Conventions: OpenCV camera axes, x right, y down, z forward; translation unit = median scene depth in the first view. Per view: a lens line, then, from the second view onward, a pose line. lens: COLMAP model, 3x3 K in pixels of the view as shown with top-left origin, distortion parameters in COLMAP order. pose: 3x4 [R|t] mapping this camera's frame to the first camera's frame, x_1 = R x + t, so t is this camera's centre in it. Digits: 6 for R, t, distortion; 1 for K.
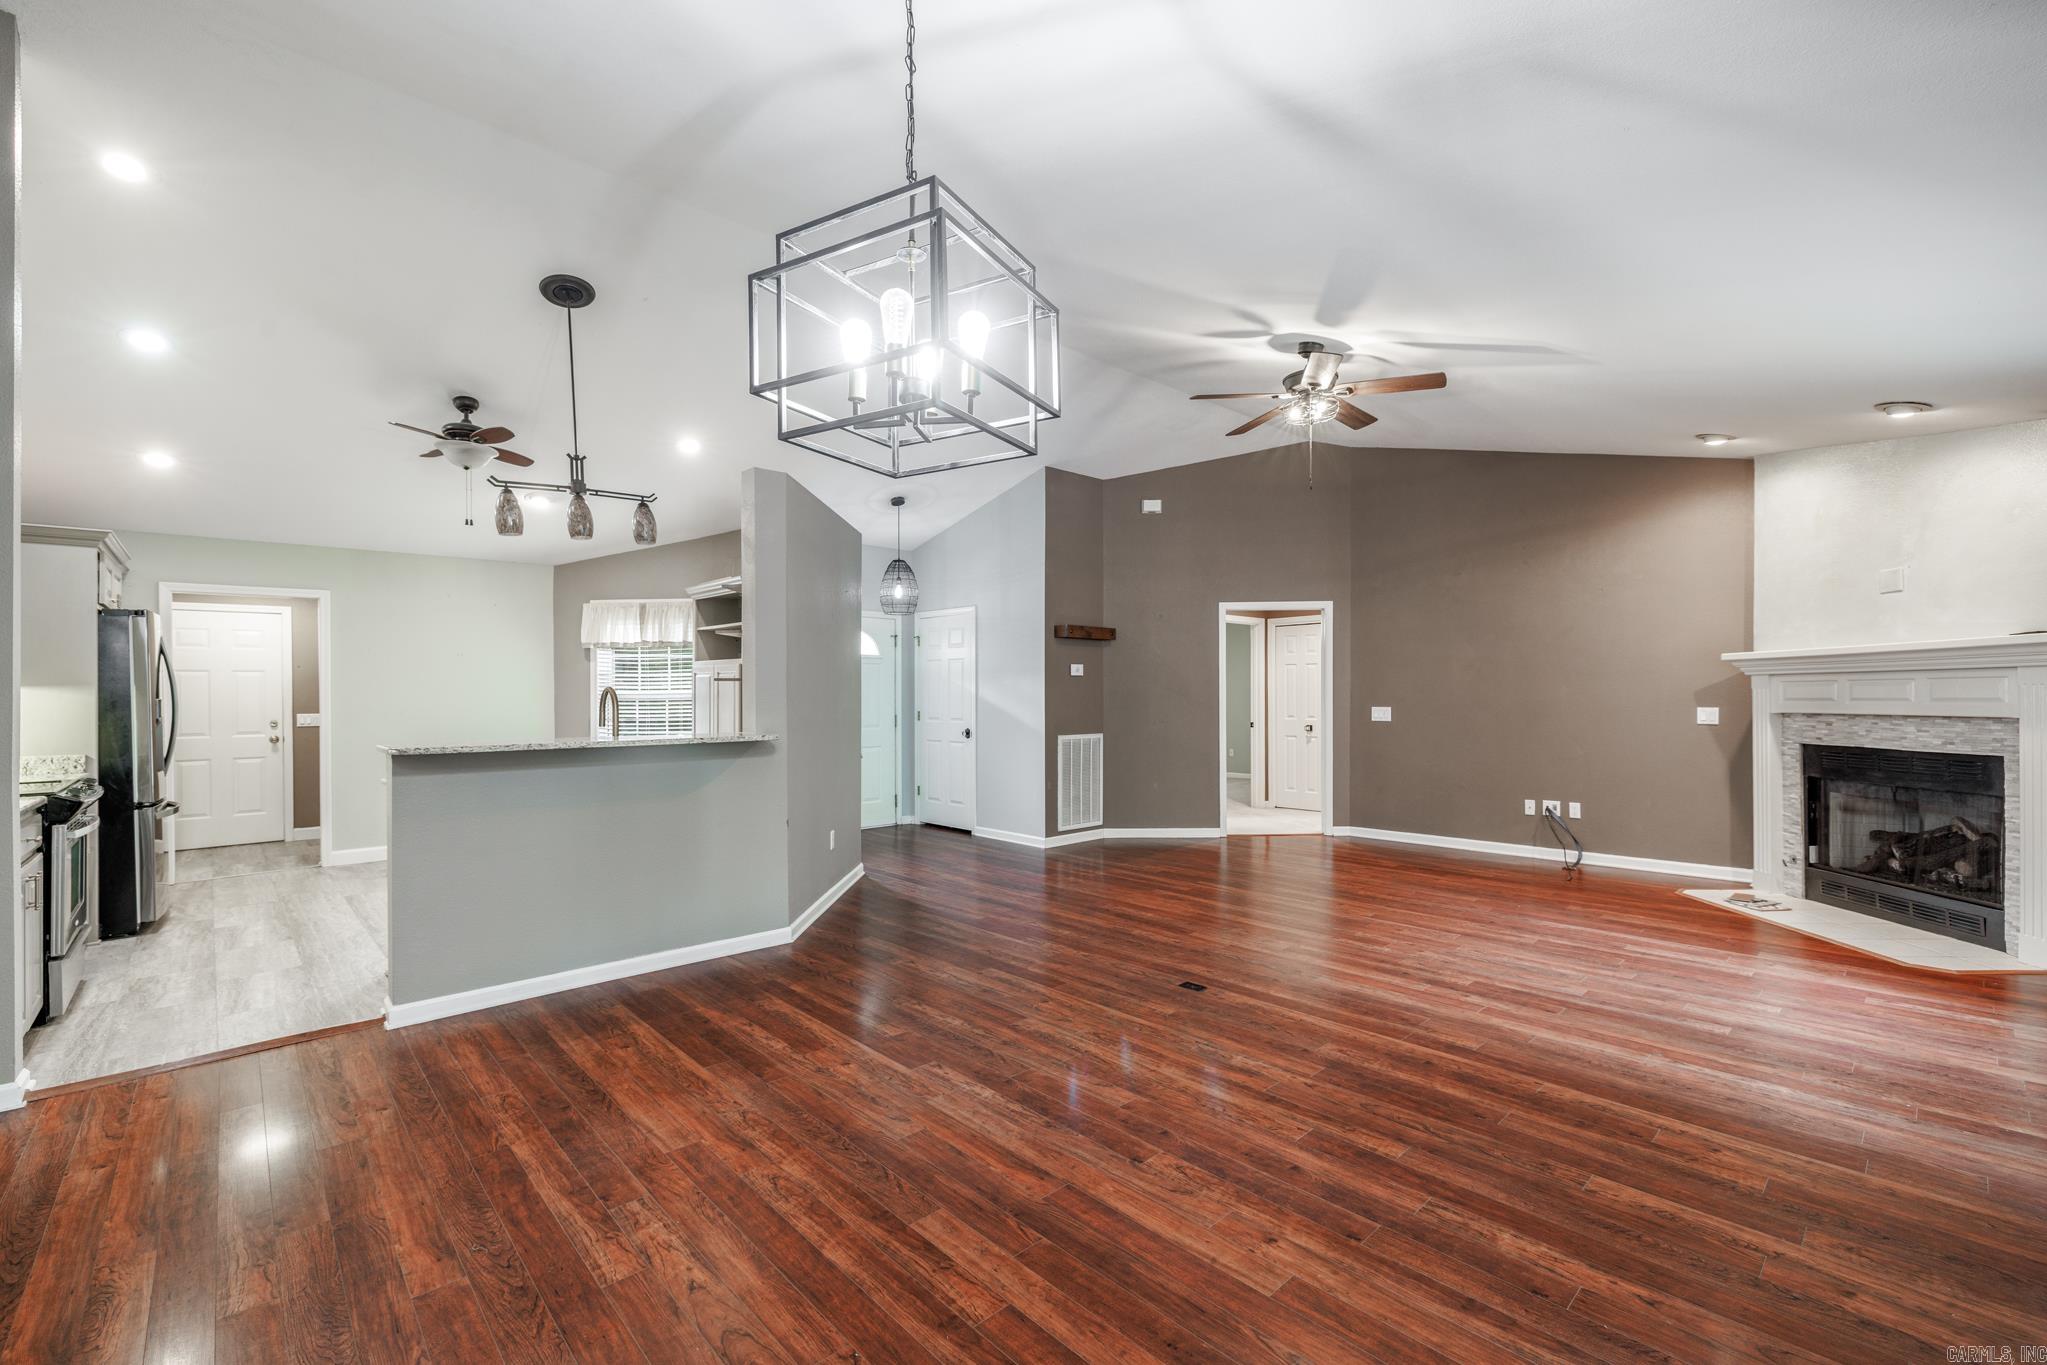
lens RADIAL K [[877.0, 0, 1024.5], [0, 877.0, 694.9], [0, 0, 1]] dist [-0.000391, -0.000183]
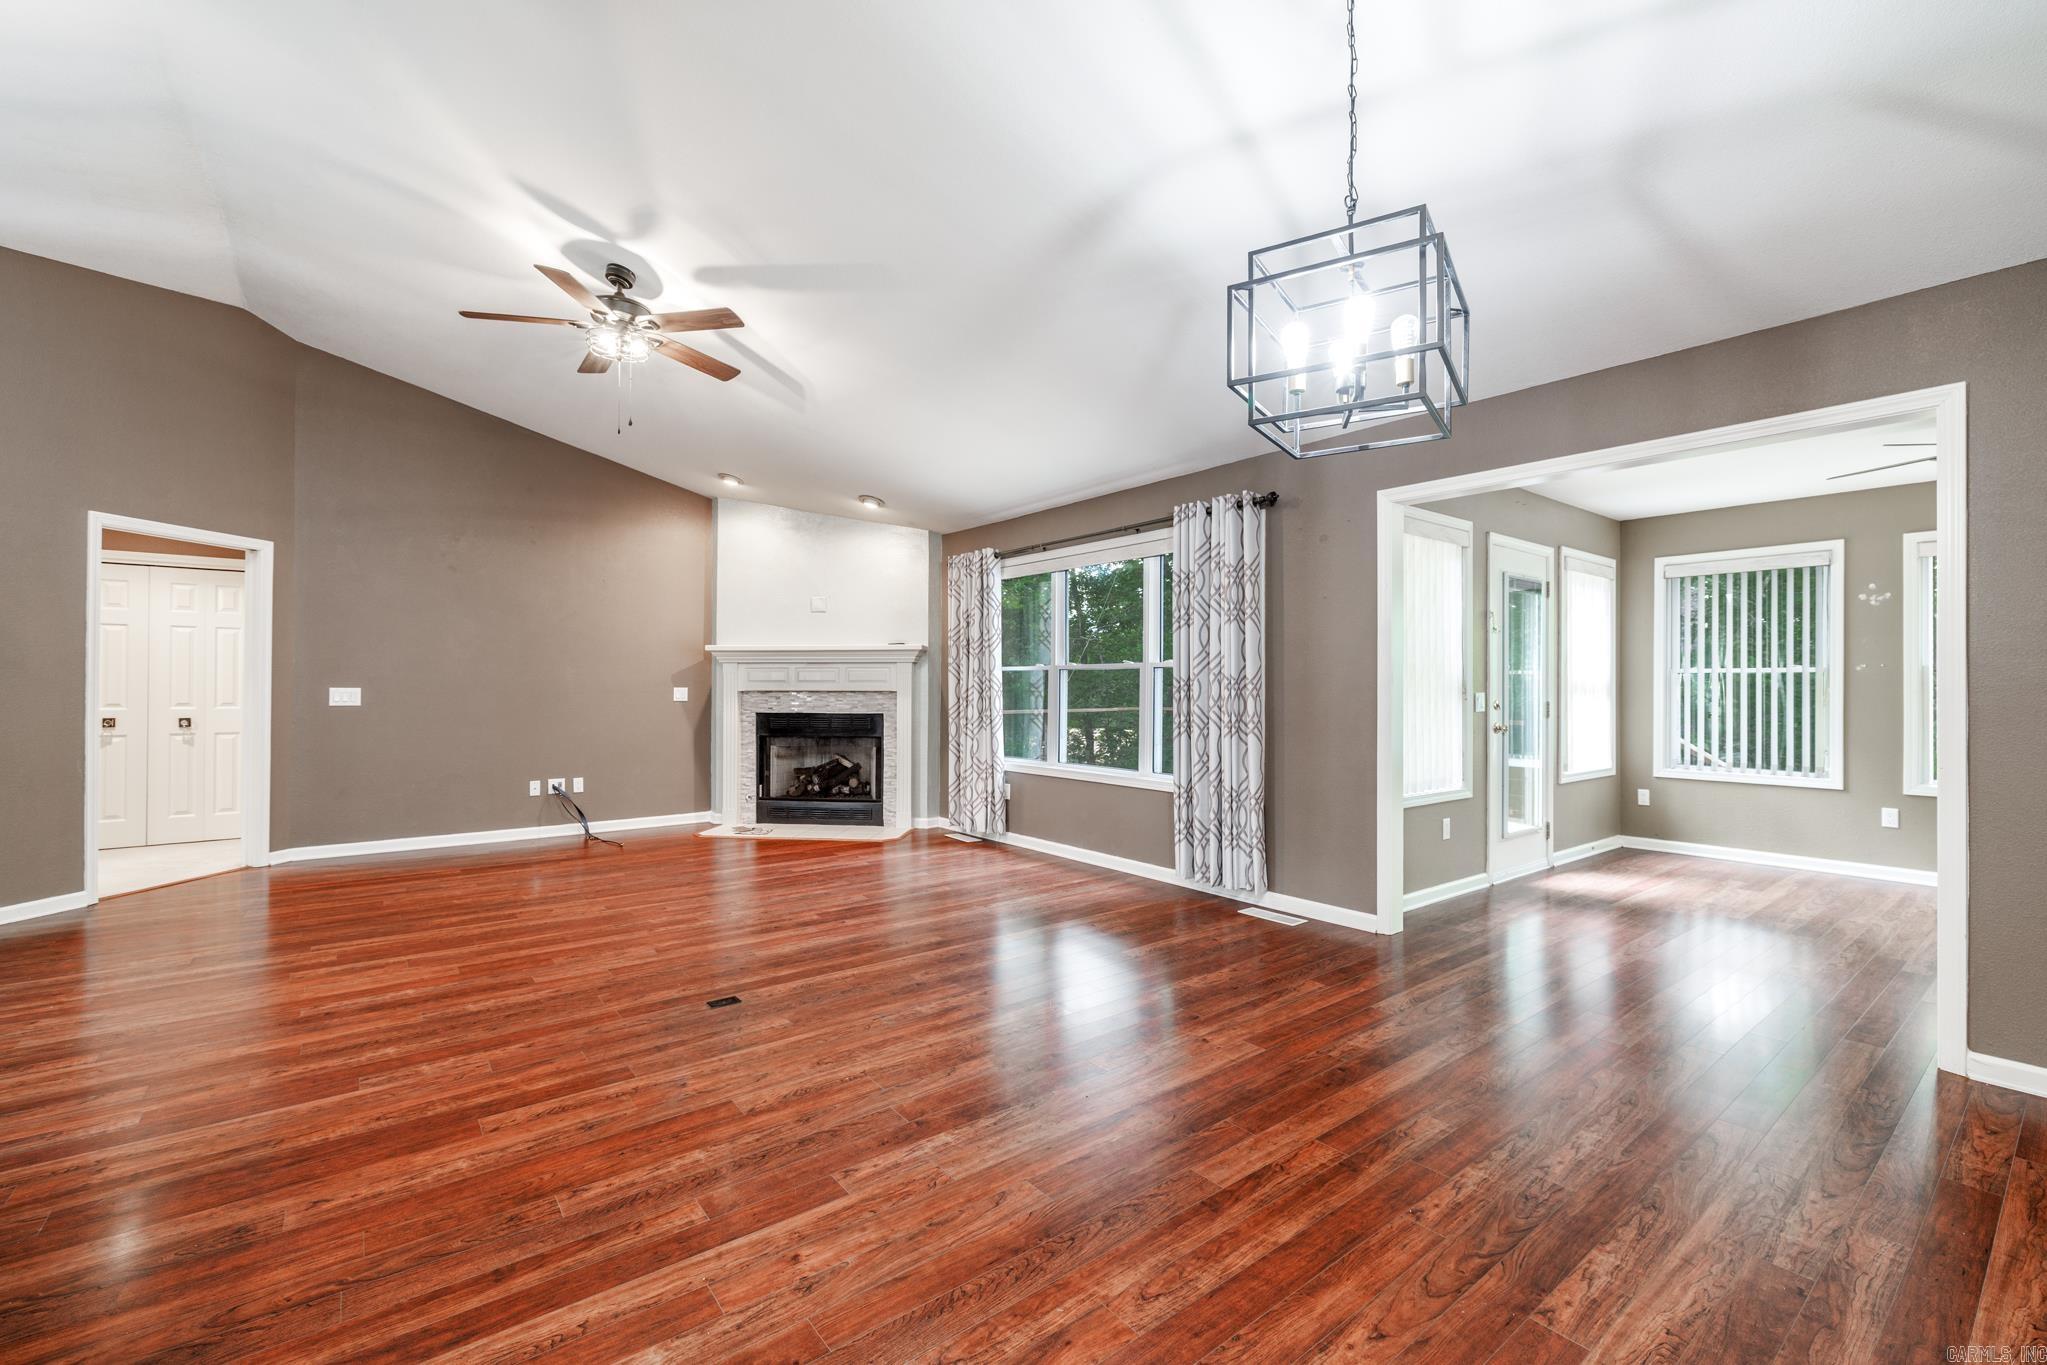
lens RADIAL K [[864.1, 0, 1023.5], [0, 864.1, 682.5], [0, 0, 1]] dist [-0.001436, 0.000000]
pose [[0.075020, 0.013184, 0.997095, -0.509723], [-0.003830, 0.999909, -0.012933, 0.026435], [-0.997175, -0.002849, 0.075063, 0.528413]]
